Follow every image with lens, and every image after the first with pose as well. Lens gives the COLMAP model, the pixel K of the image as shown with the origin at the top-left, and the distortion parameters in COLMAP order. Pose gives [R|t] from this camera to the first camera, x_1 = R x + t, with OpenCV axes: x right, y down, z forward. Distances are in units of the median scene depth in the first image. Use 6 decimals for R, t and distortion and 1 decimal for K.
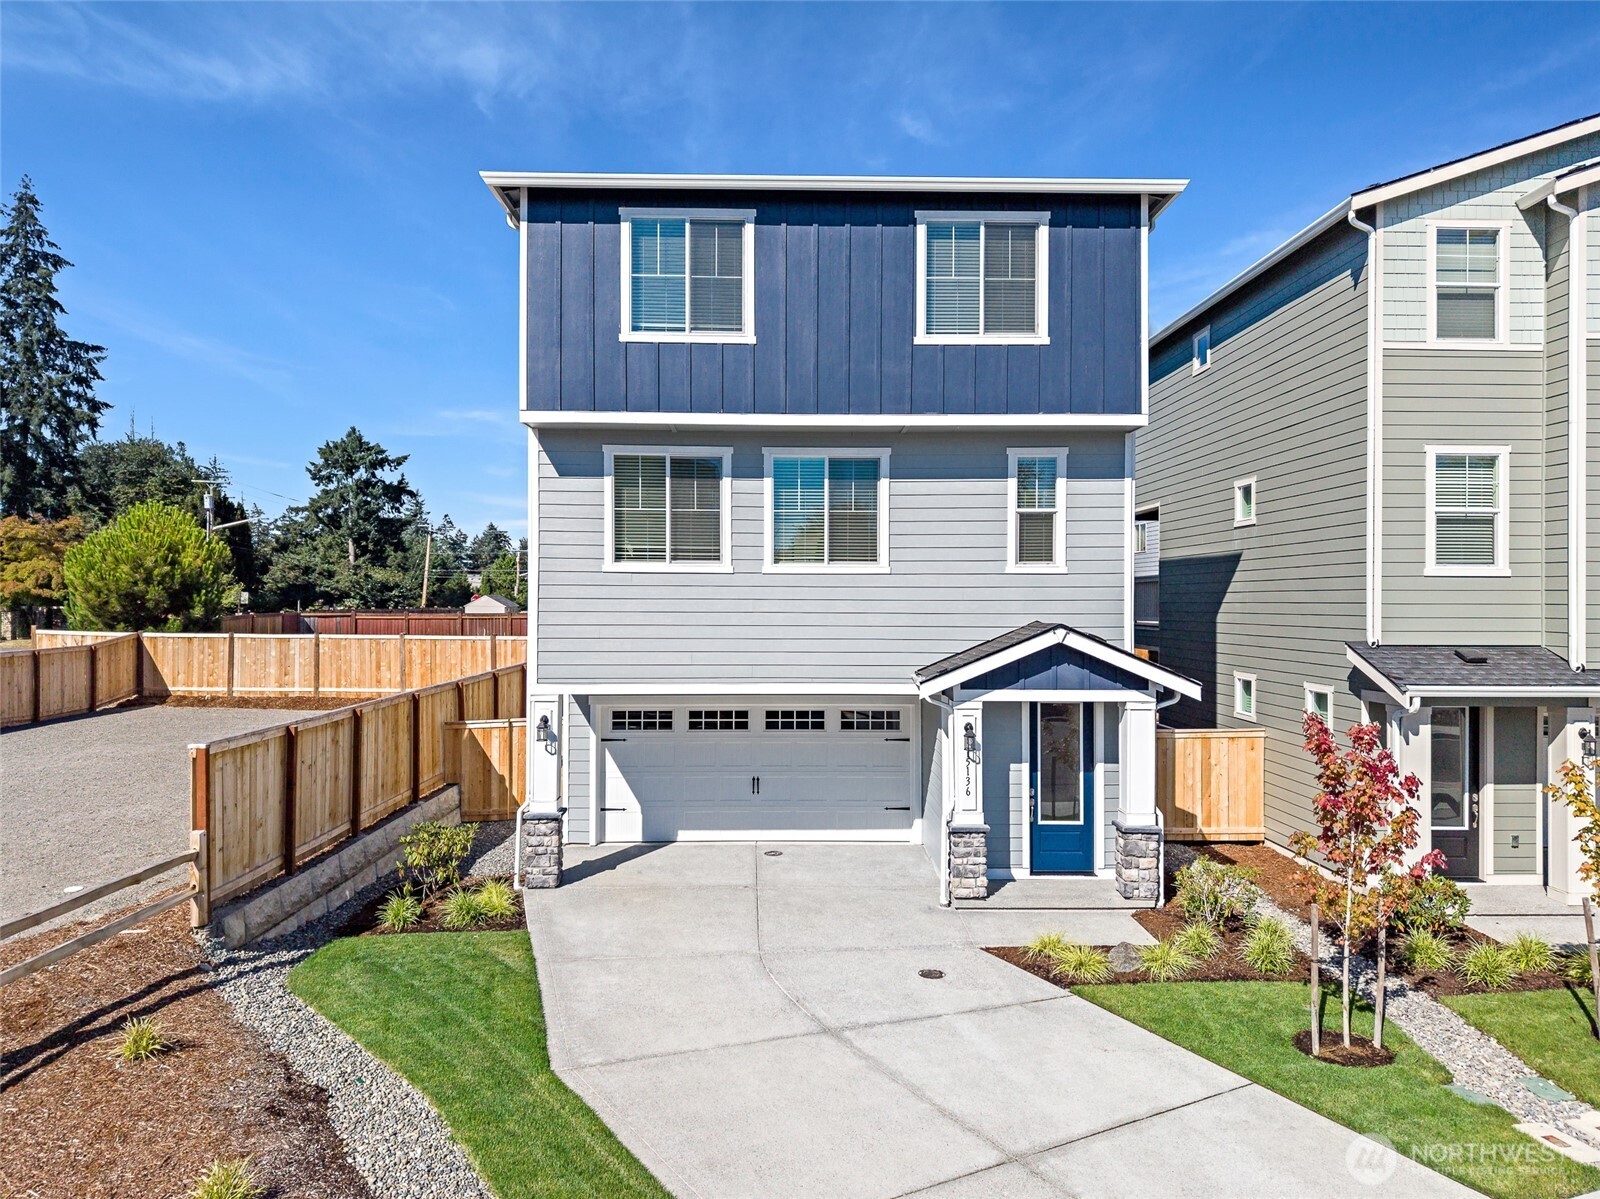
lens RADIAL K [[1087.6, 0, 801.0], [0, 1087.6, 598.4], [0, 0, 1]] dist [-0.011526, -0.001796]
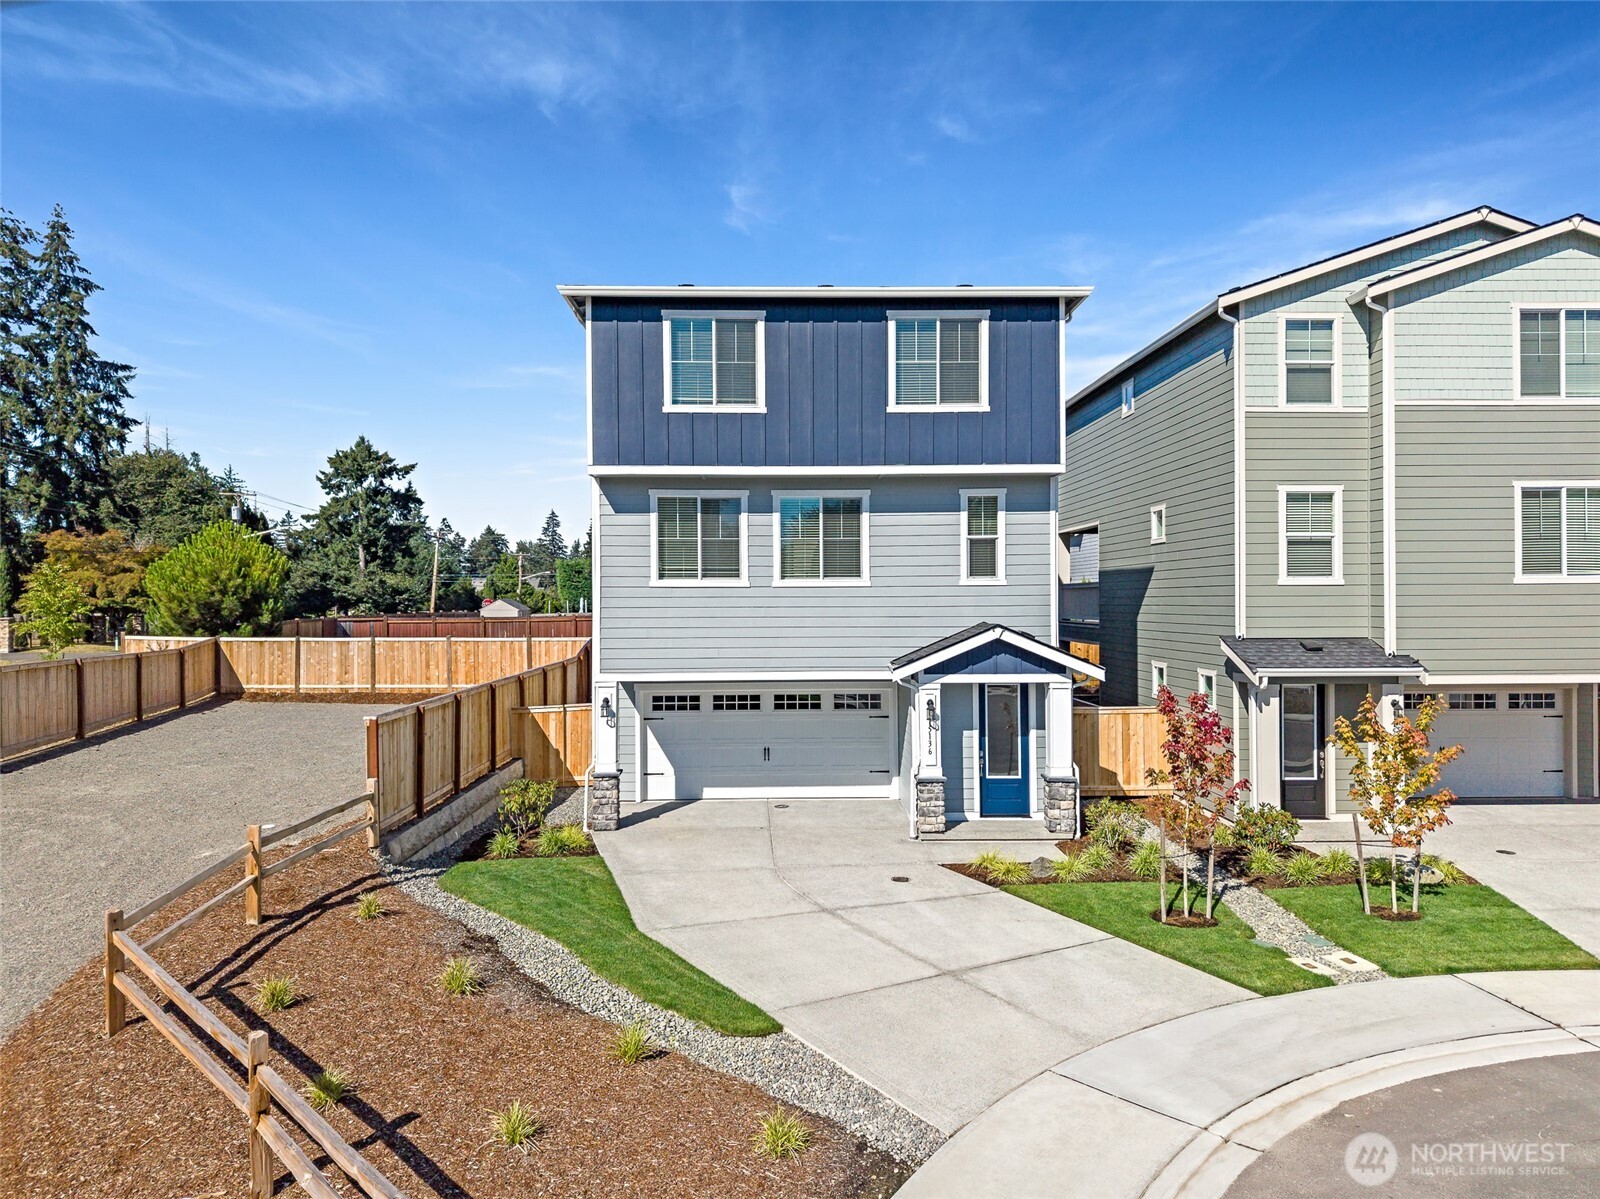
lens RADIAL K [[1087.6, 0, 799.0], [0, 1087.6, 602.9], [0, 0, 1]] dist [-0.011526, -0.001796]
pose [[0.999959, -0.008599, 0.002884, -0.007879], [0.008585, 0.999953, 0.004611, -0.010122], [-0.002923, -0.004586, 0.999985, -0.310539]]
